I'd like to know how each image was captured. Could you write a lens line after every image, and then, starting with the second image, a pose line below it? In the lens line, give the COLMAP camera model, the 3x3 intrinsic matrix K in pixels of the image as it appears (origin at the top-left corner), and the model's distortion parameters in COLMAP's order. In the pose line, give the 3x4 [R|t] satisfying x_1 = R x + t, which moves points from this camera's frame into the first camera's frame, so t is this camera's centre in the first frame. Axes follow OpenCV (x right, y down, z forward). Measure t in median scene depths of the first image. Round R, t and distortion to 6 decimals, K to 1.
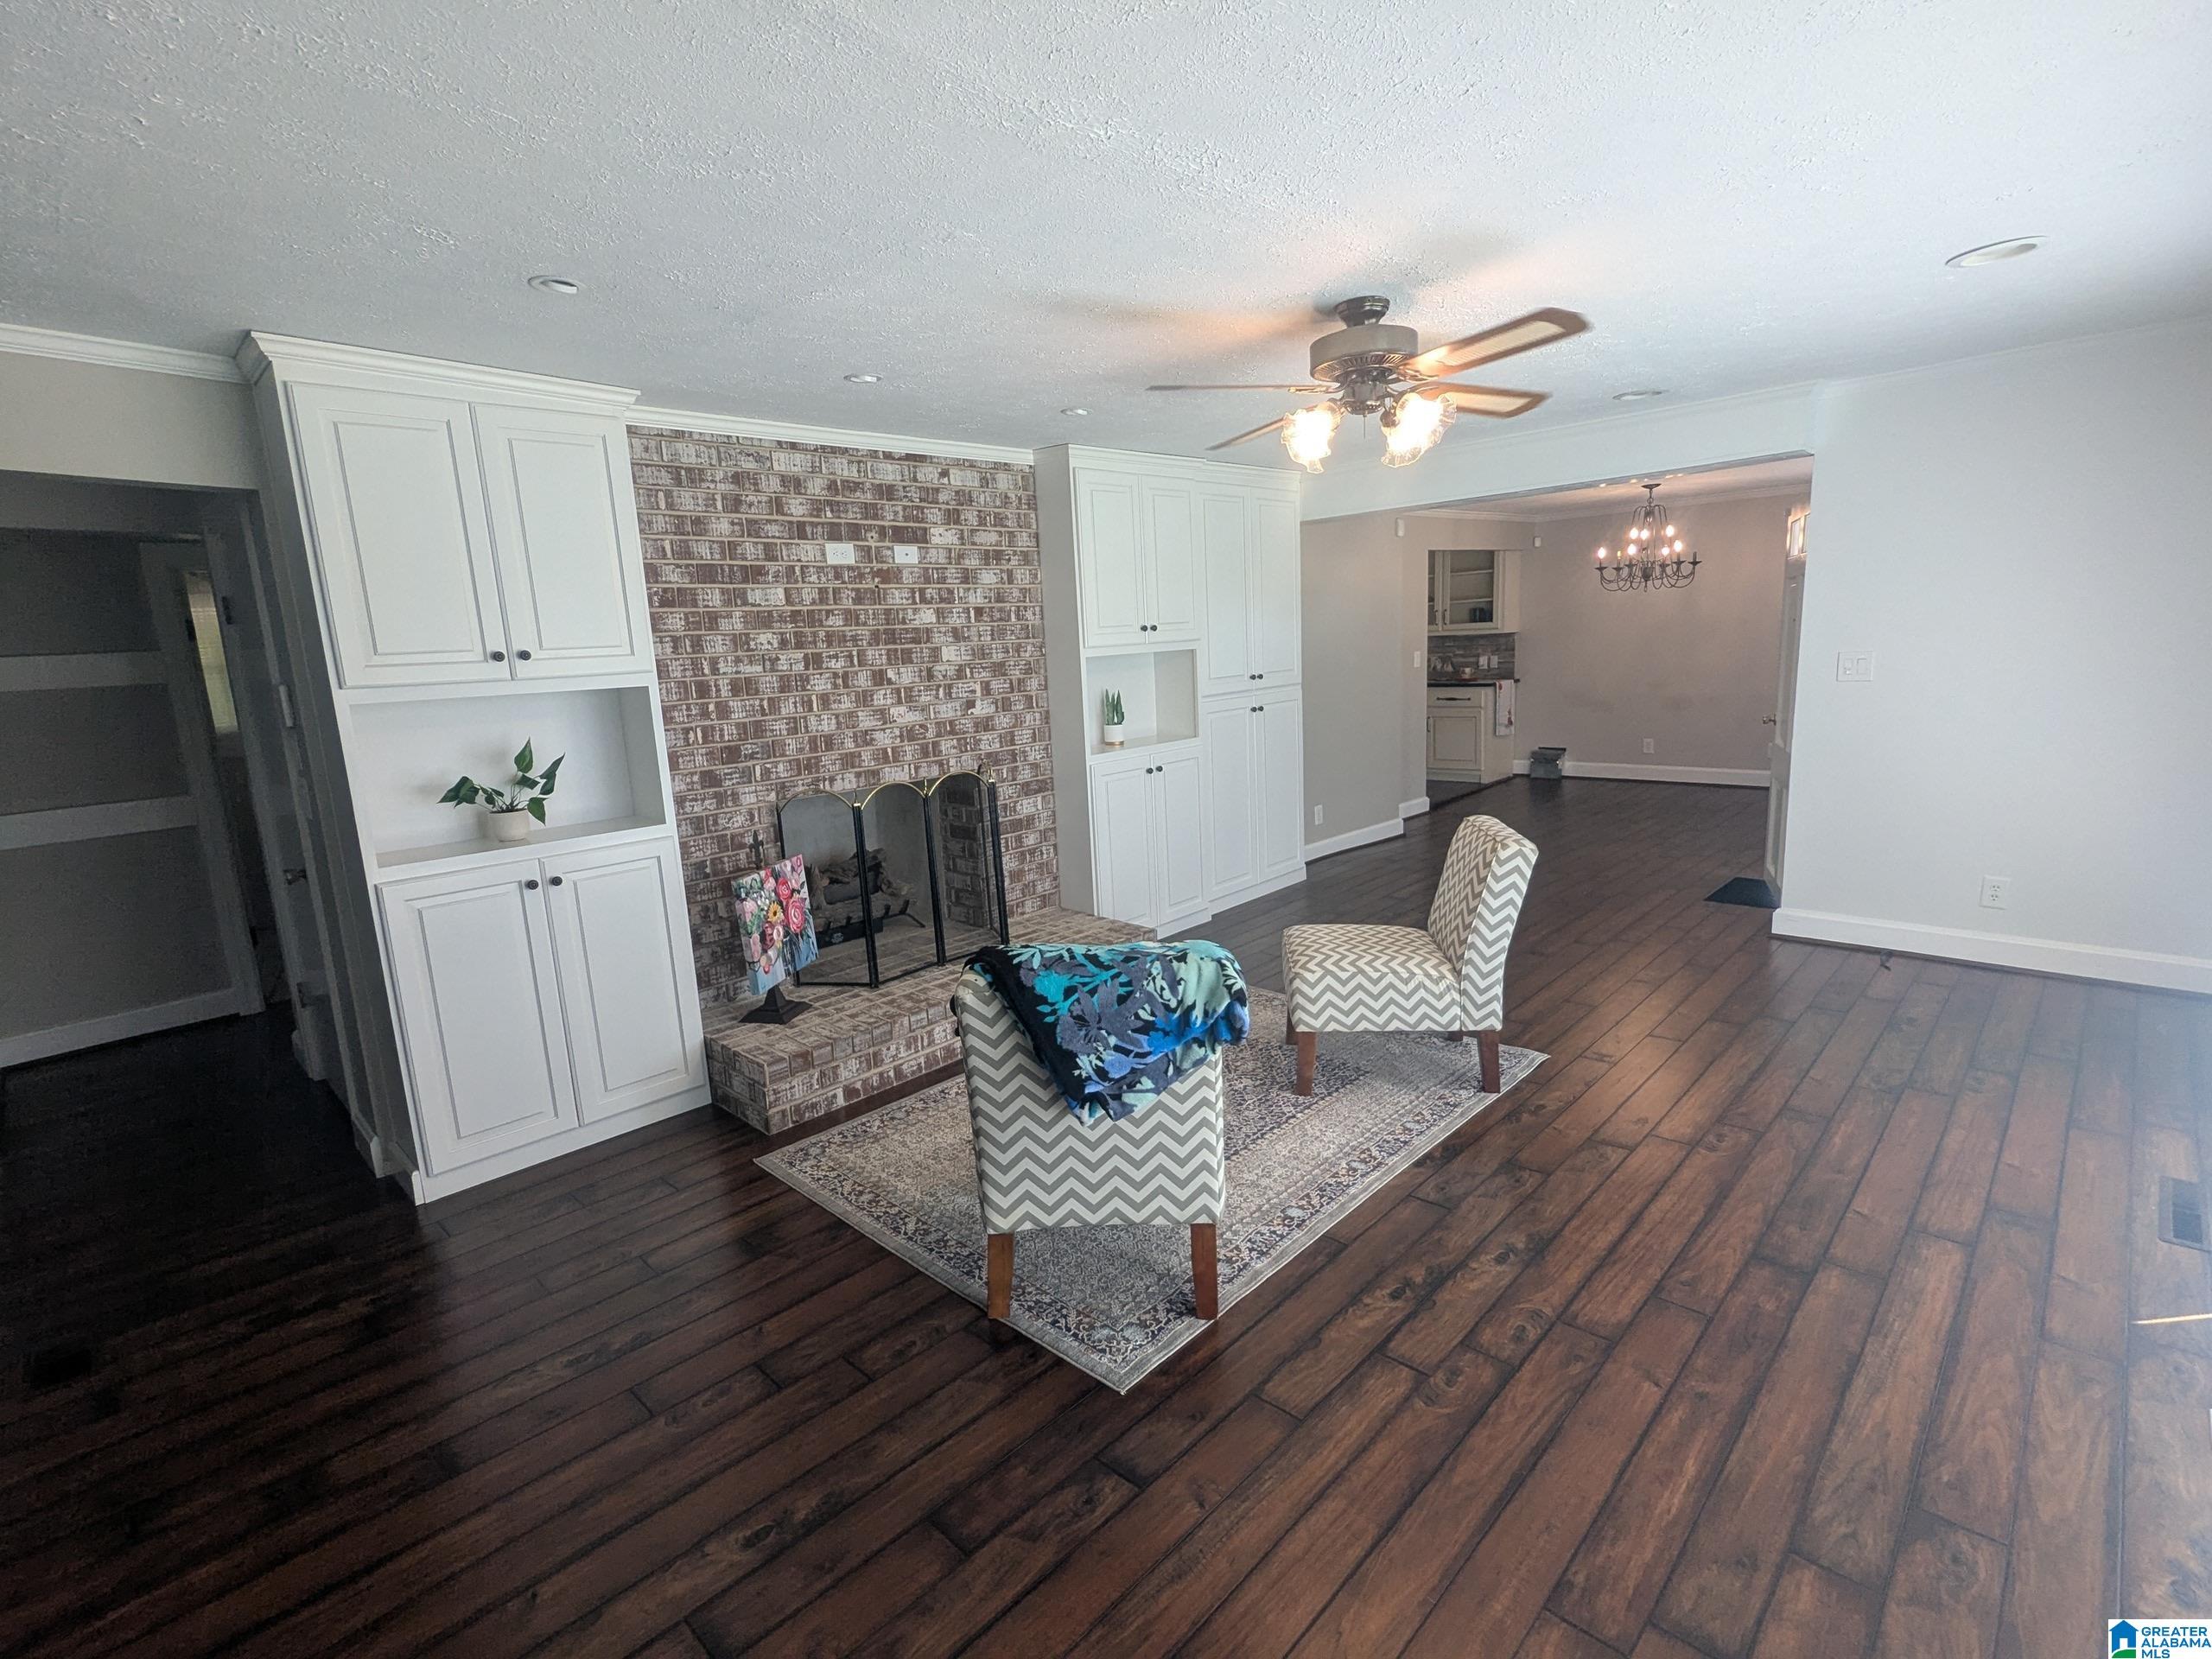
lens RADIAL K [[1051.6, 0, 1109.5], [0, 1051.6, 836.7], [0, 0, 1]] dist [0.002817, 0.000420]
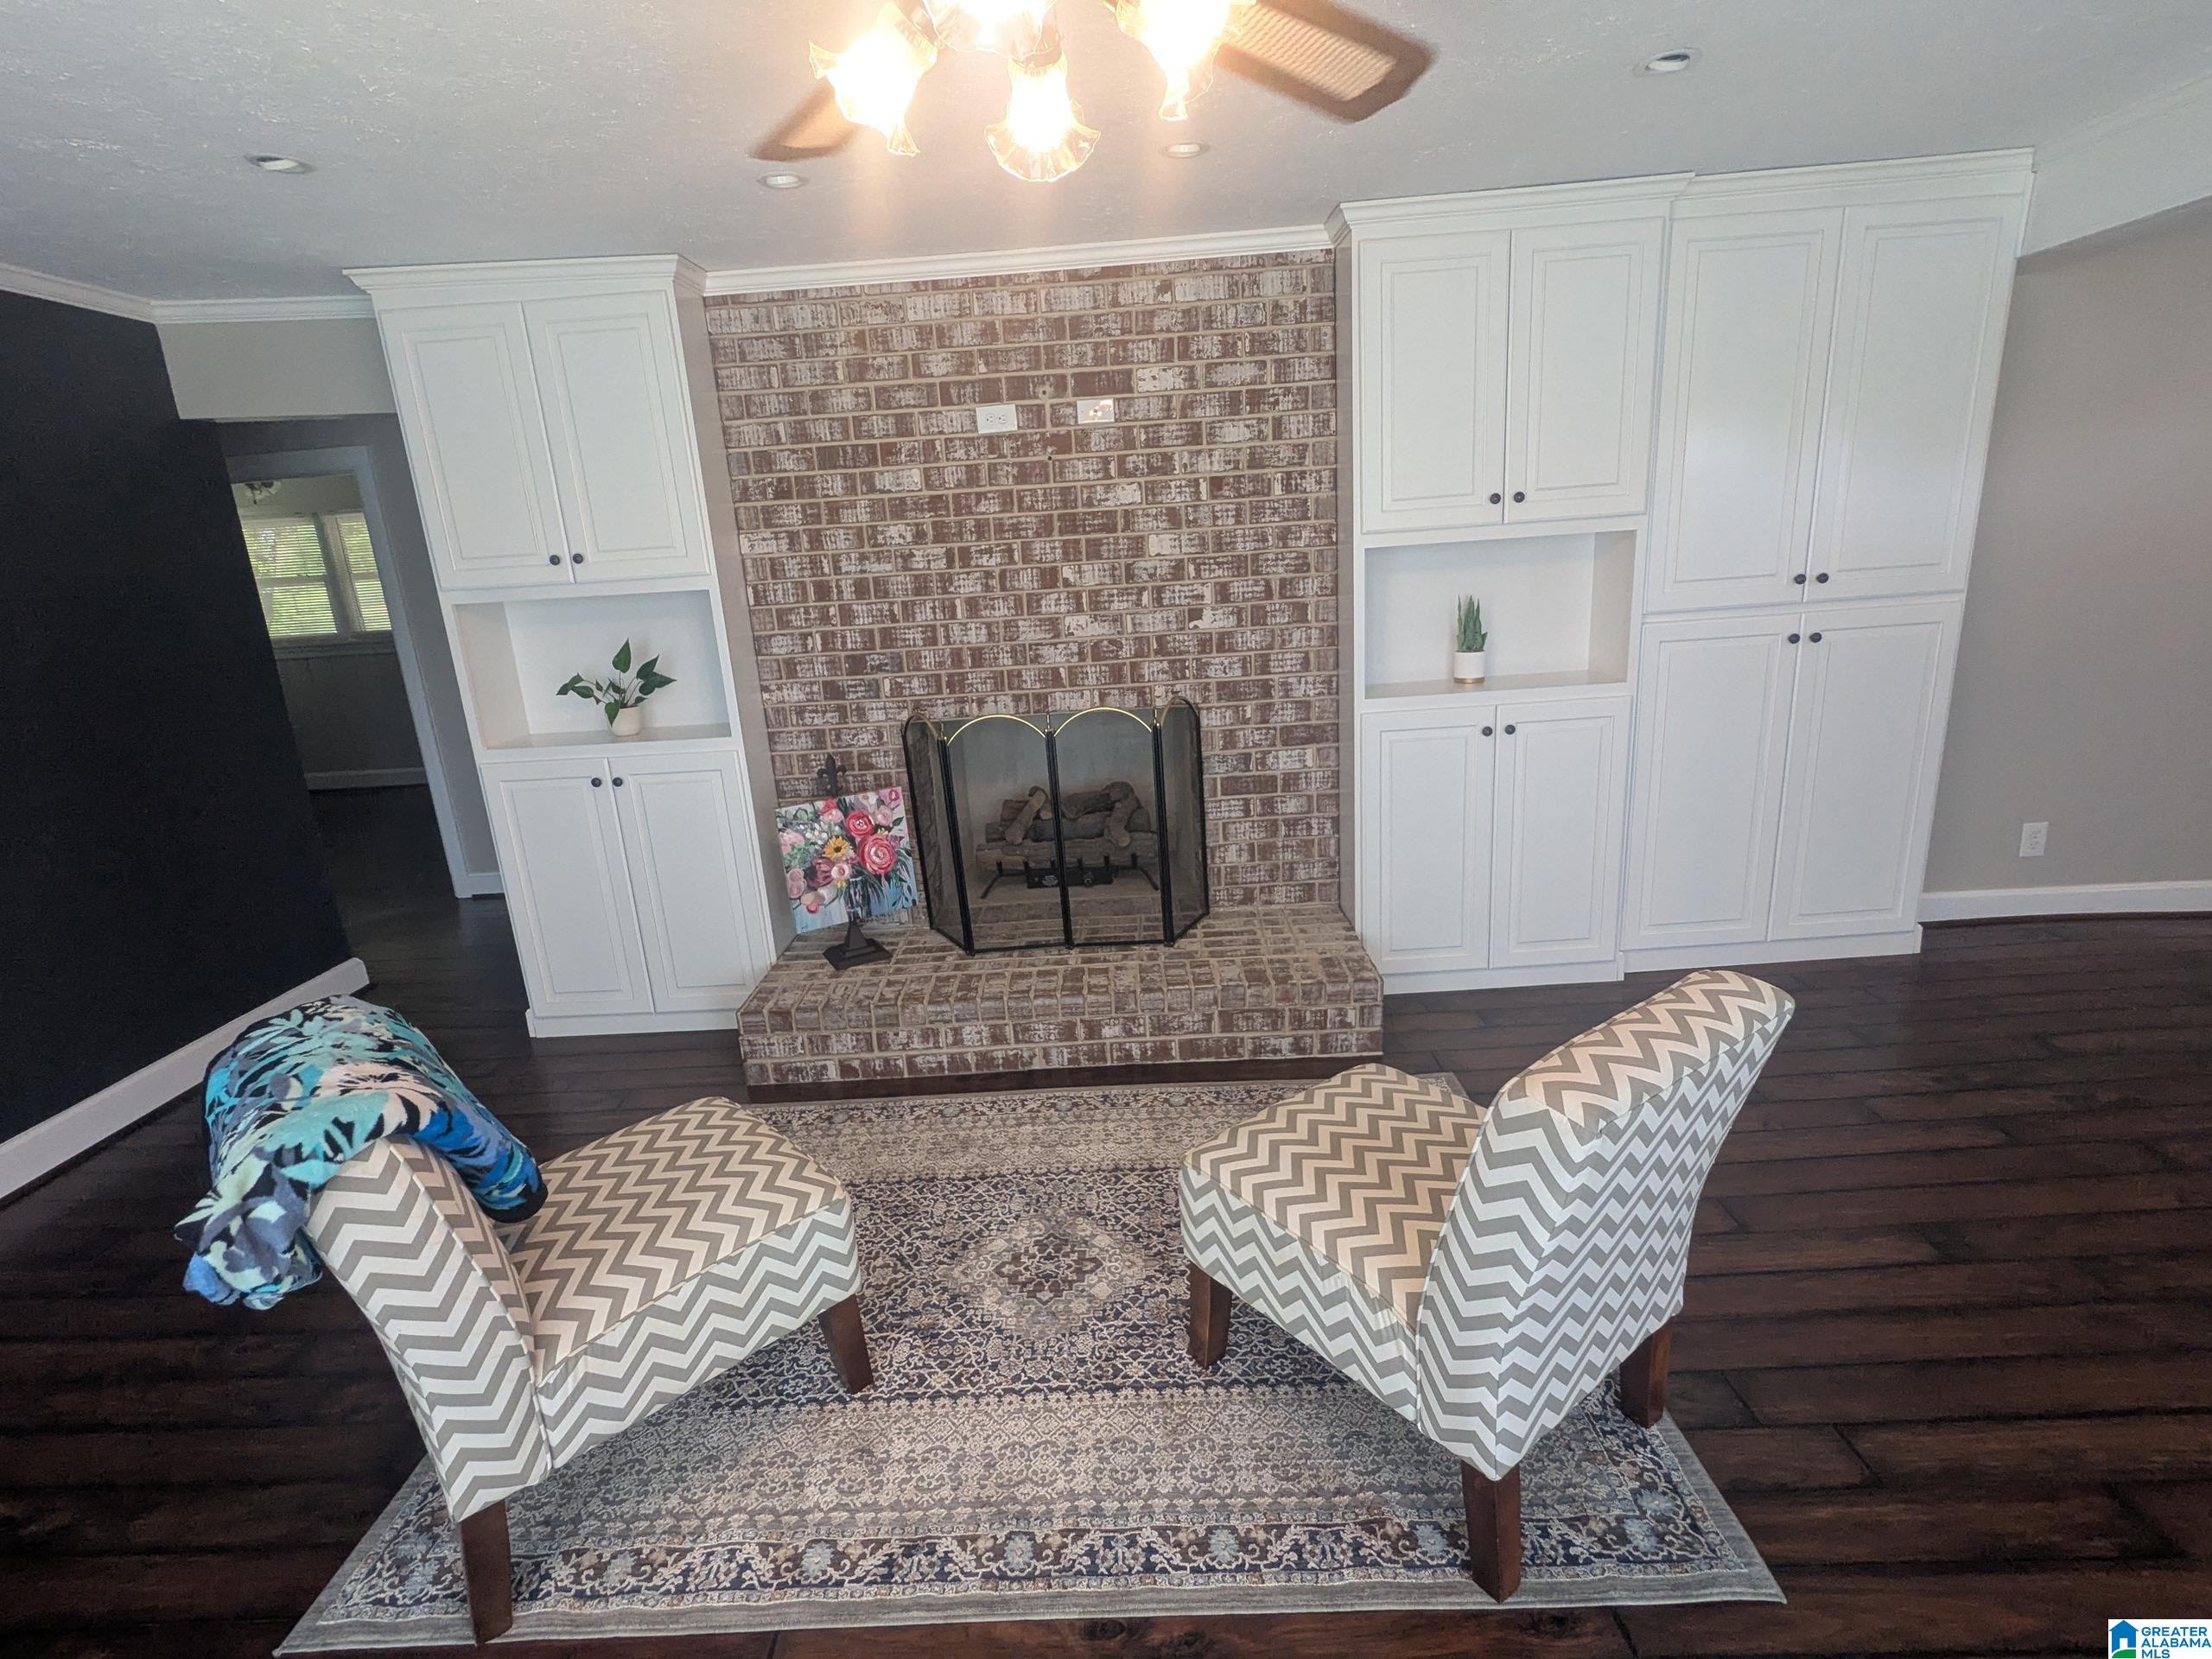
lens RADIAL K [[1051.6, 0, 1109.5], [0, 1051.6, 836.7], [0, 0, 1]] dist [0.002817, 0.000420]
pose [[0.685423, 0.201083, -0.699829, 0.420469], [-0.108123, 0.978564, 0.175276, -0.108193], [0.720073, -0.044470, 0.692472, 0.494592]]
